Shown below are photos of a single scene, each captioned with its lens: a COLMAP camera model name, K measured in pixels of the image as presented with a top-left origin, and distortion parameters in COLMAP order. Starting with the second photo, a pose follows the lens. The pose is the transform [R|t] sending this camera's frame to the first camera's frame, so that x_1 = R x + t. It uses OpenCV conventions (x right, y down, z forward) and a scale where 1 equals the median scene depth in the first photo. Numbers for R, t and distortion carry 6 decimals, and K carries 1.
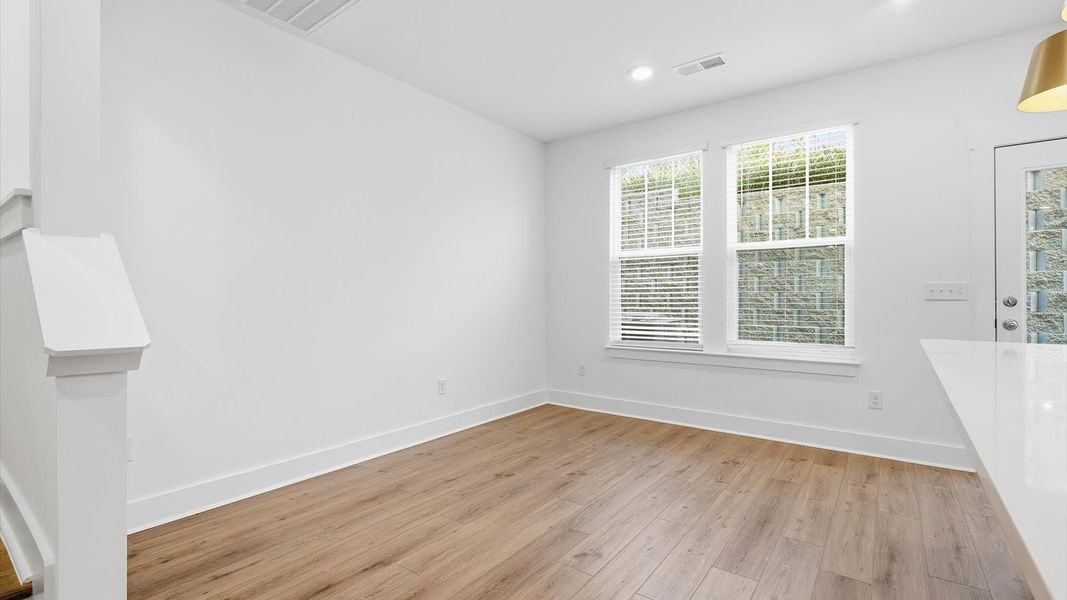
lens RADIAL K [[474.8, 0, 527.7], [0, 474.8, 296.5], [0, 0, 1]] dist [-0.003463, -0.000033]
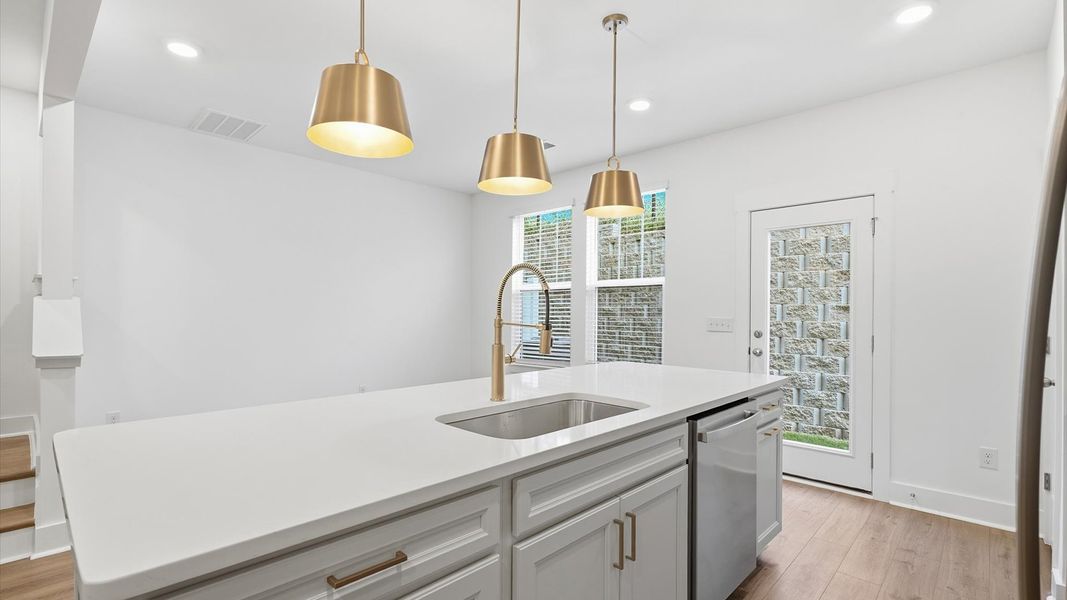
lens RADIAL K [[474.8, 0, 524.5], [0, 474.8, 314.6], [0, 0, 1]] dist [-0.003463, -0.000033]
pose [[0.993768, 0.009576, -0.111058, 0.529551], [-0.009130, 0.999948, 0.004522, -0.039798], [0.111096, -0.003480, 0.993804, -0.333608]]
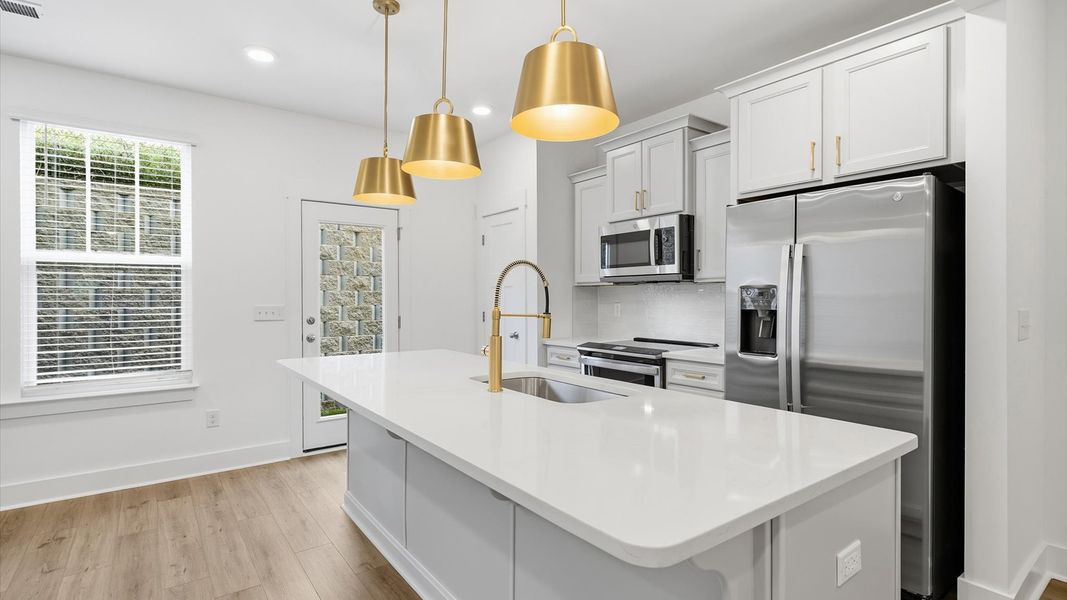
lens RADIAL K [[512.5, 0, 533.8], [0, 512.5, 297.1], [0, 0, 1]] dist [0.000974, -0.000345]
pose [[0.274124, 0.002258, 0.961692, -0.172741], [0.002794, 0.999991, -0.003144, -0.046961], [-0.961690, 0.003549, 0.274115, 0.017163]]
